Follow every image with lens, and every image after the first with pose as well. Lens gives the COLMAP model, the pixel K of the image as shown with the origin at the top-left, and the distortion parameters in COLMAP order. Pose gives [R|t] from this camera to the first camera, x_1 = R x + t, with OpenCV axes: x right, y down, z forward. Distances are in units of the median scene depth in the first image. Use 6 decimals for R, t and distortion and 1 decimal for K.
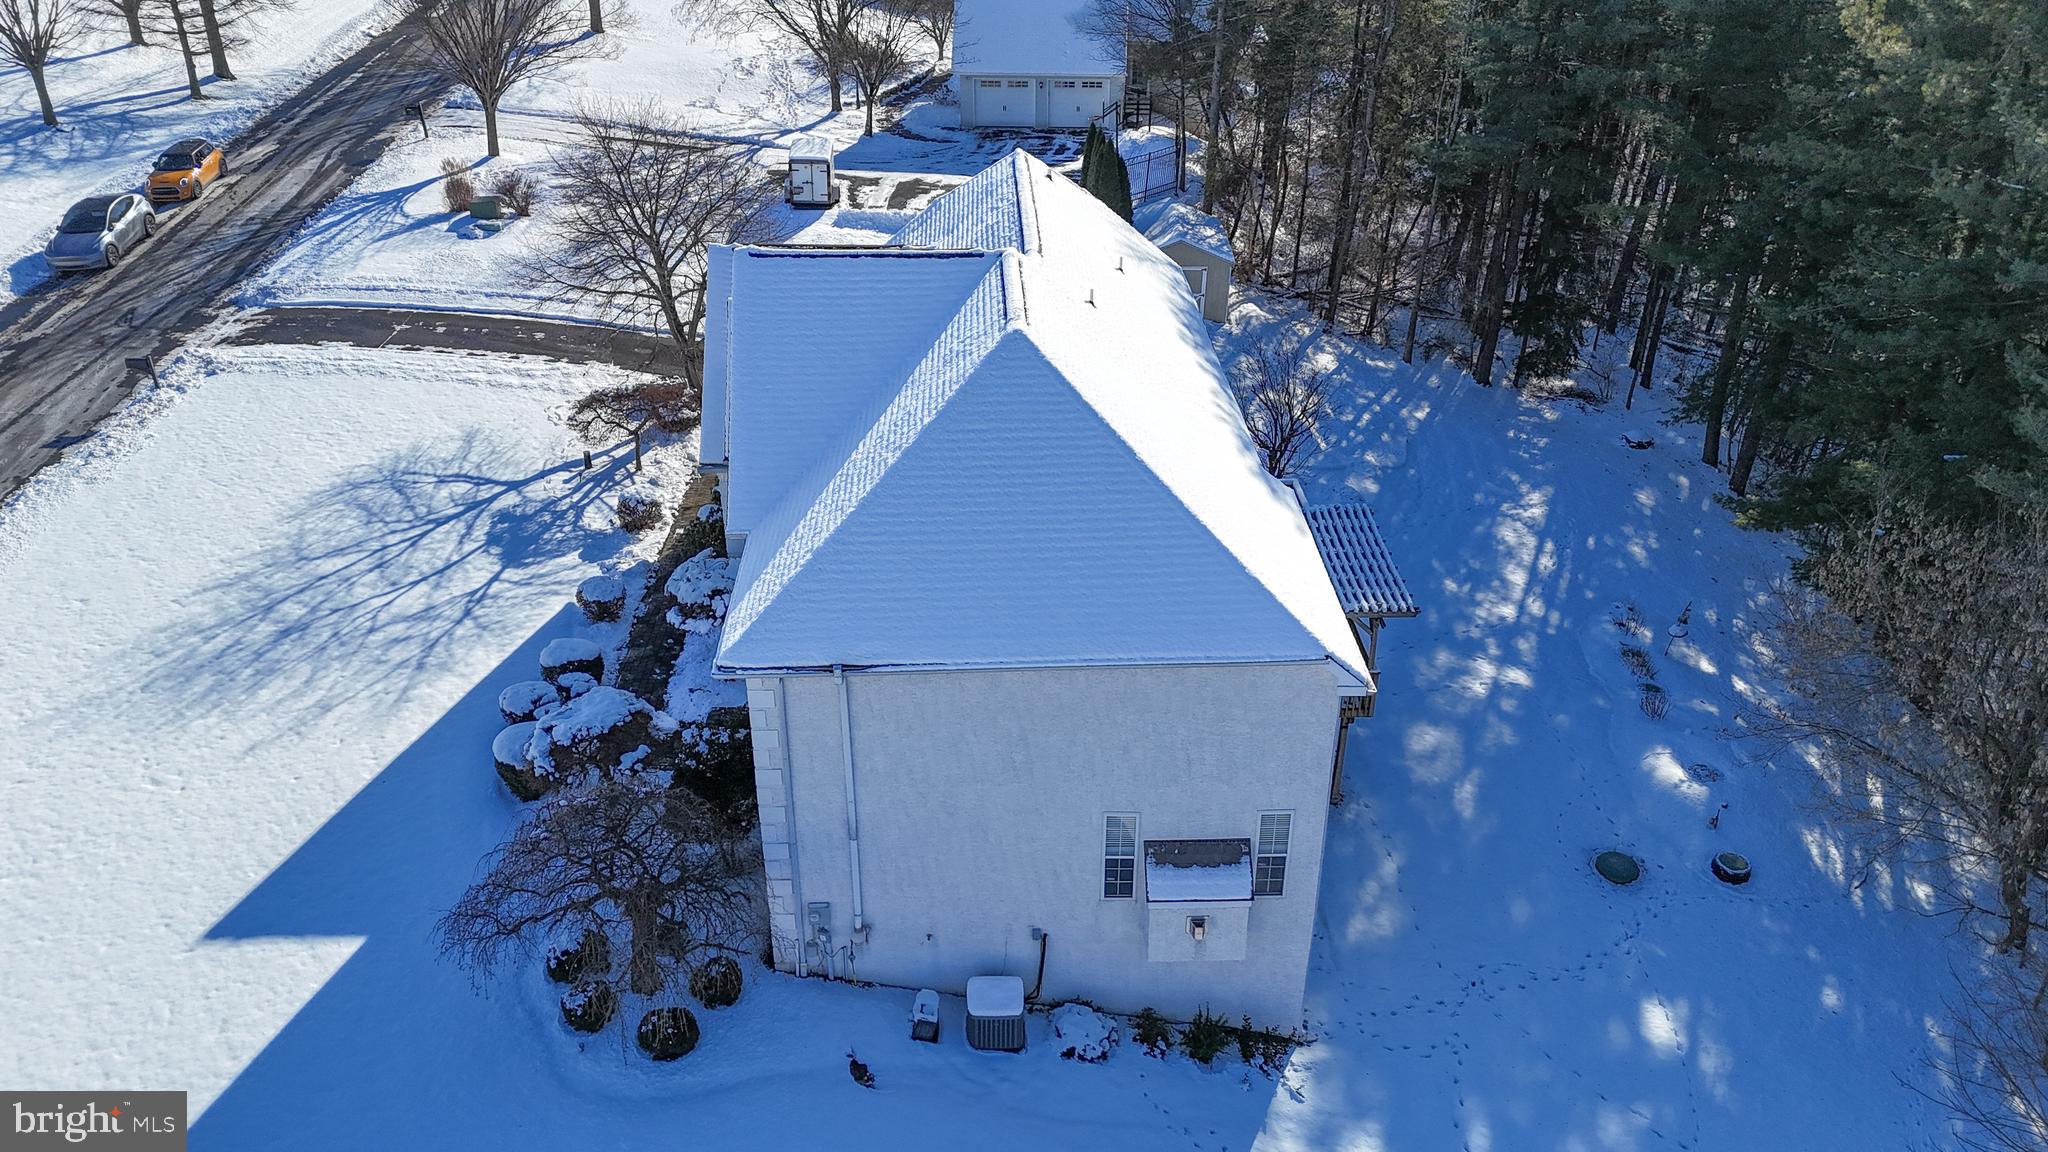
lens RADIAL K [[1511.3, 0, 1011.5], [0, 1511.3, 582.7], [0, 0, 1]] dist [0.088142, -0.079145]
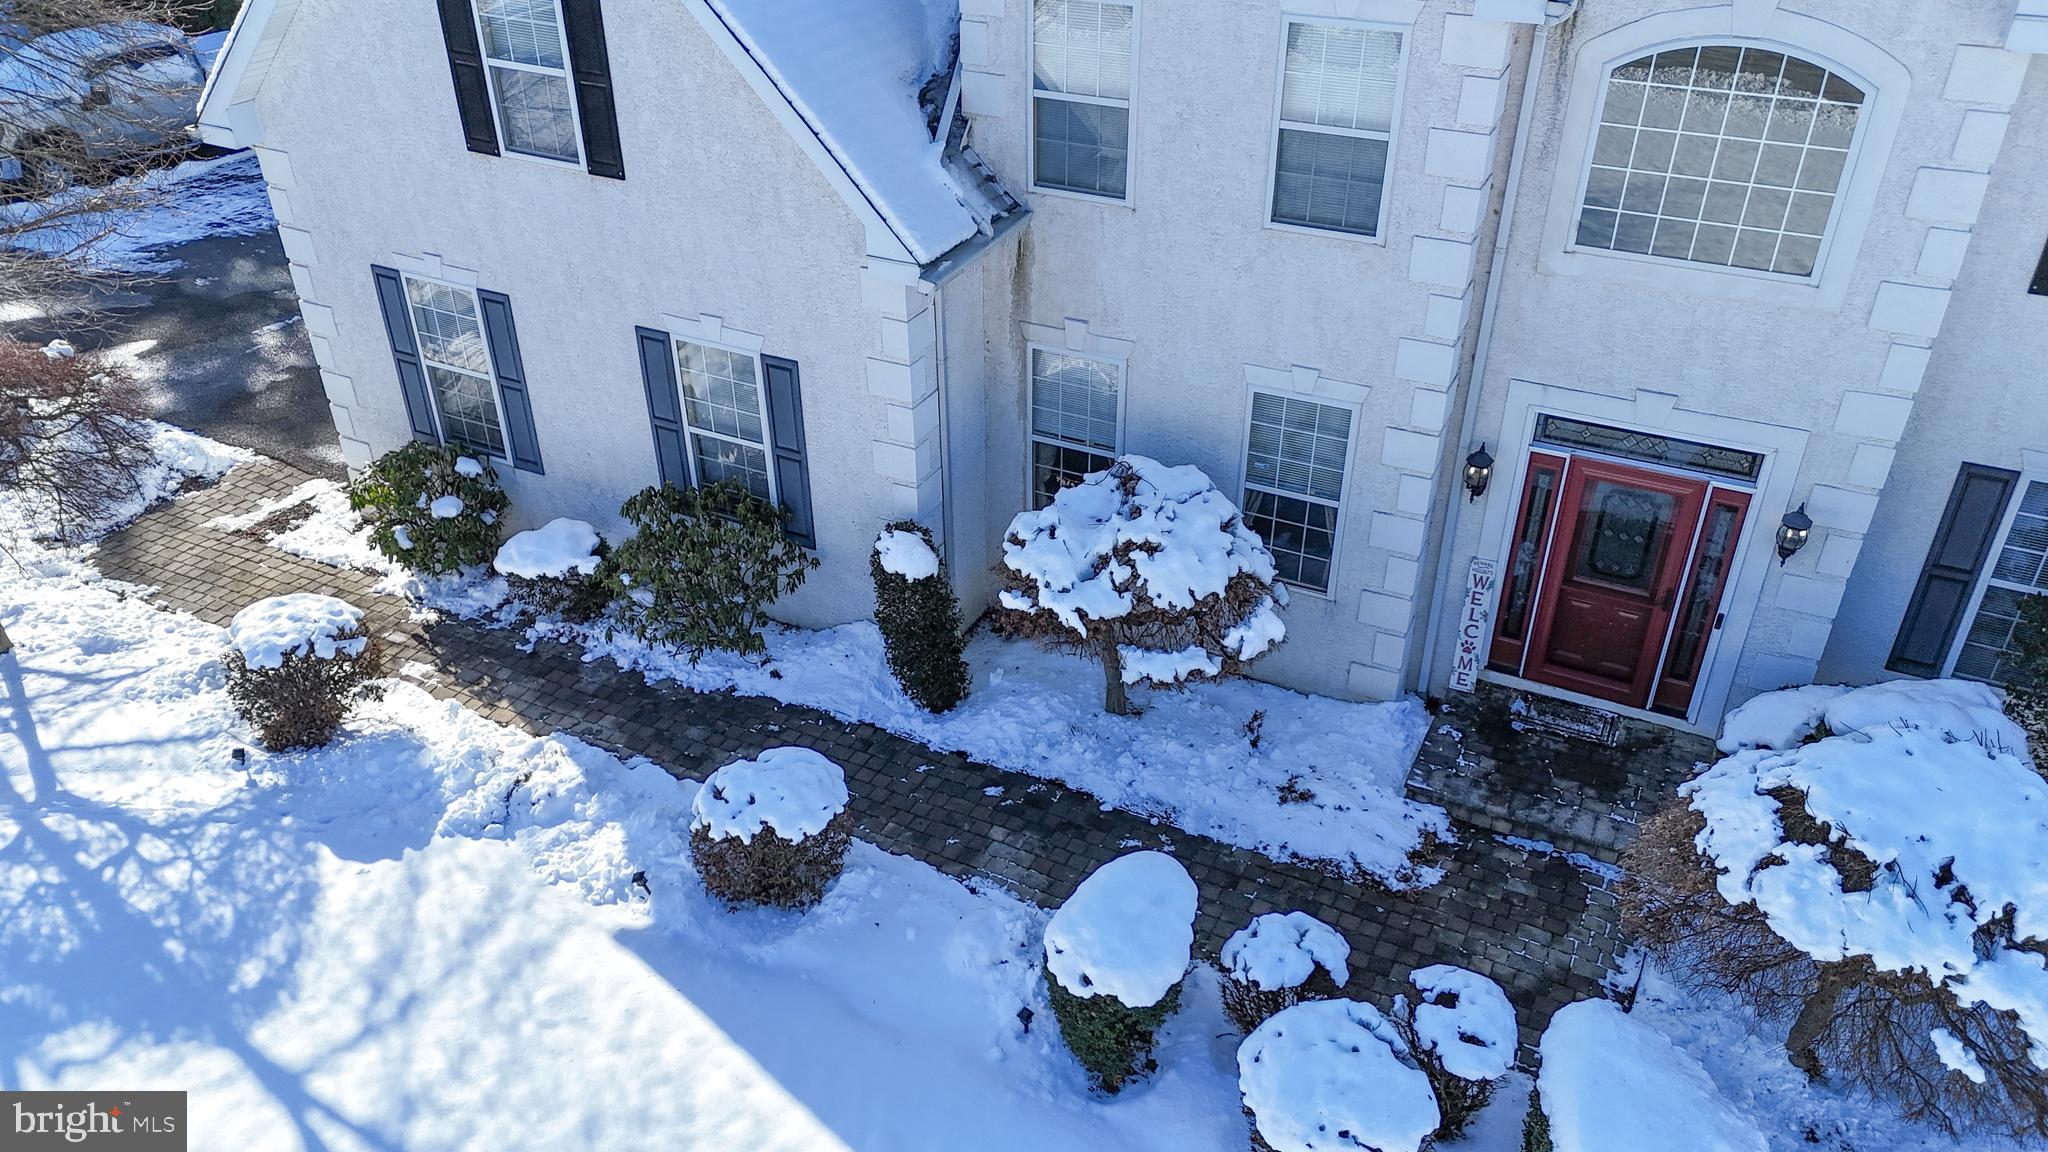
lens RADIAL K [[1511.3, 0, 1018.8], [0, 1511.3, 583.4], [0, 0, 1]] dist [0.088142, -0.079145]
pose [[0.458766, -0.474106, 0.751504, -0.414704], [0.439882, 0.856028, 0.271516, -0.086385], [-0.772035, 0.206011, 0.601267, 0.693616]]
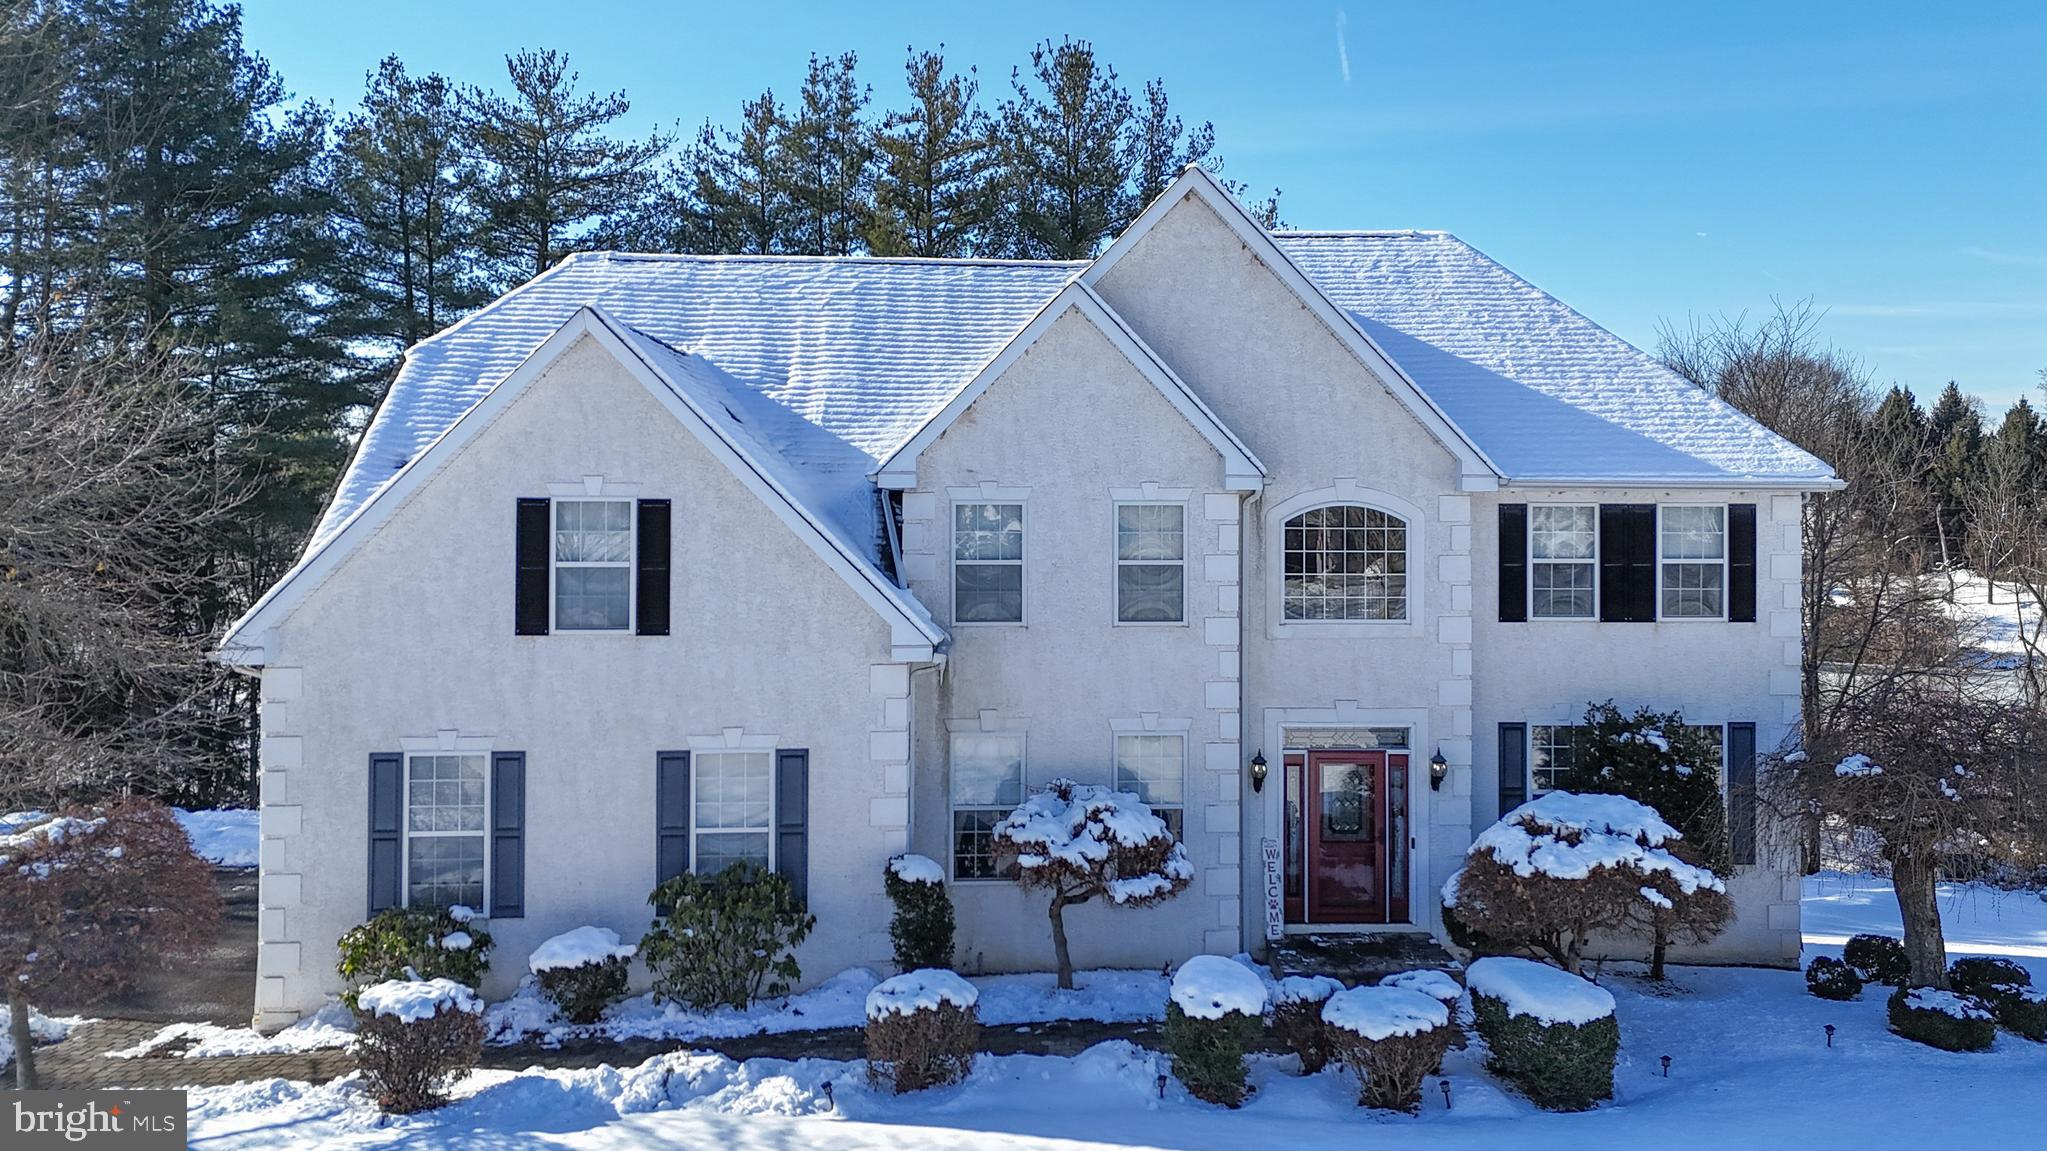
lens RADIAL K [[1660.9, 0, 1131.0], [0, 1660.9, 502.0], [0, 0, 1]] dist [0.075281, -0.042771]
pose [[-0.043143, 0.011614, 0.999001, -0.660583], [0.493778, 0.869516, 0.011215, -0.081304], [-0.868517, 0.493769, -0.043249, 0.820739]]
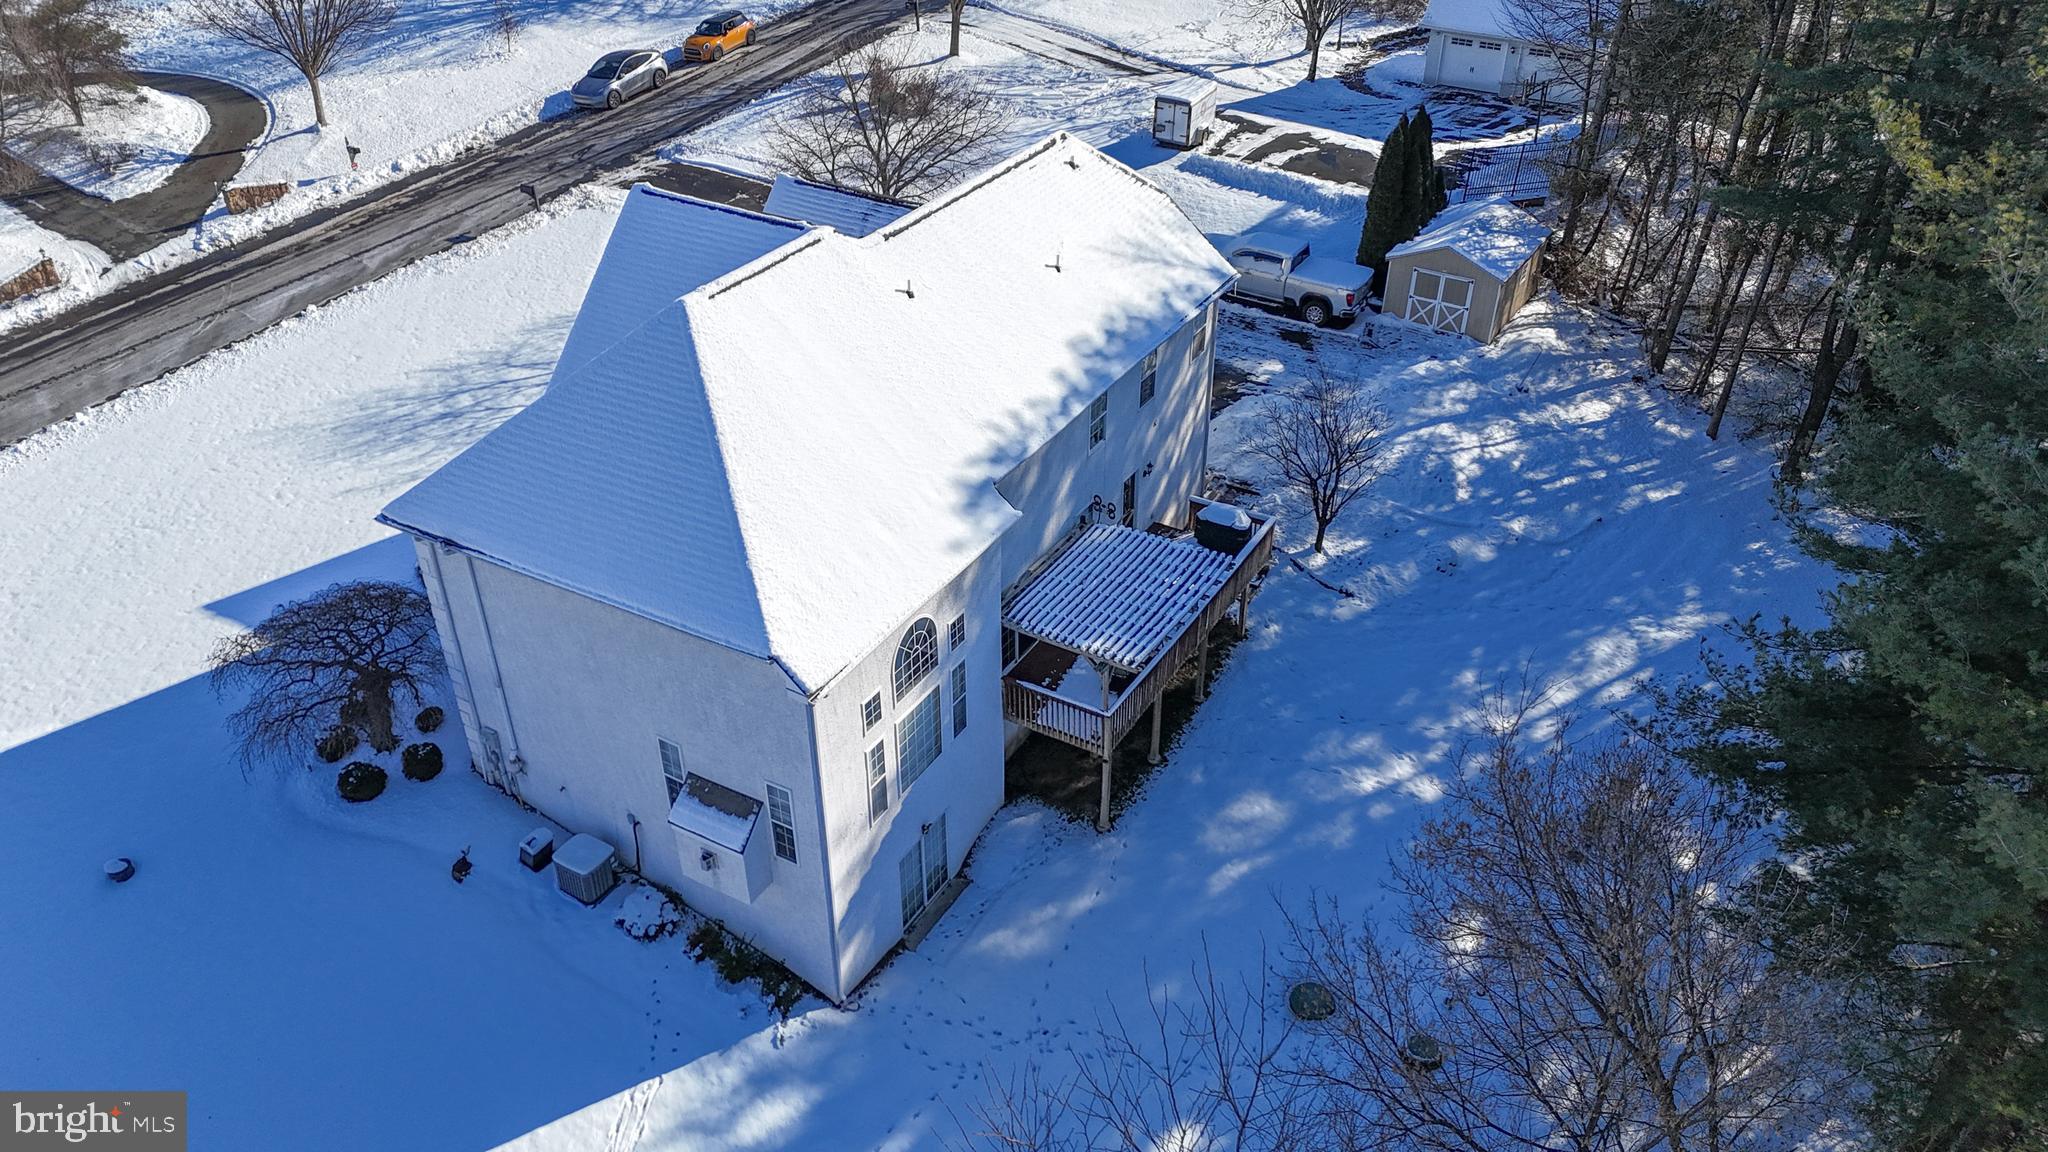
lens RADIAL K [[1511.3, 0, 1012.5], [0, 1511.3, 564.0], [0, 0, 1]] dist [0.088142, -0.079145]
pose [[0.846539, 0.284297, -0.450053, 0.488174], [-0.257347, 0.958649, 0.121510, -0.113462], [0.465988, 0.012957, 0.884696, 0.072282]]
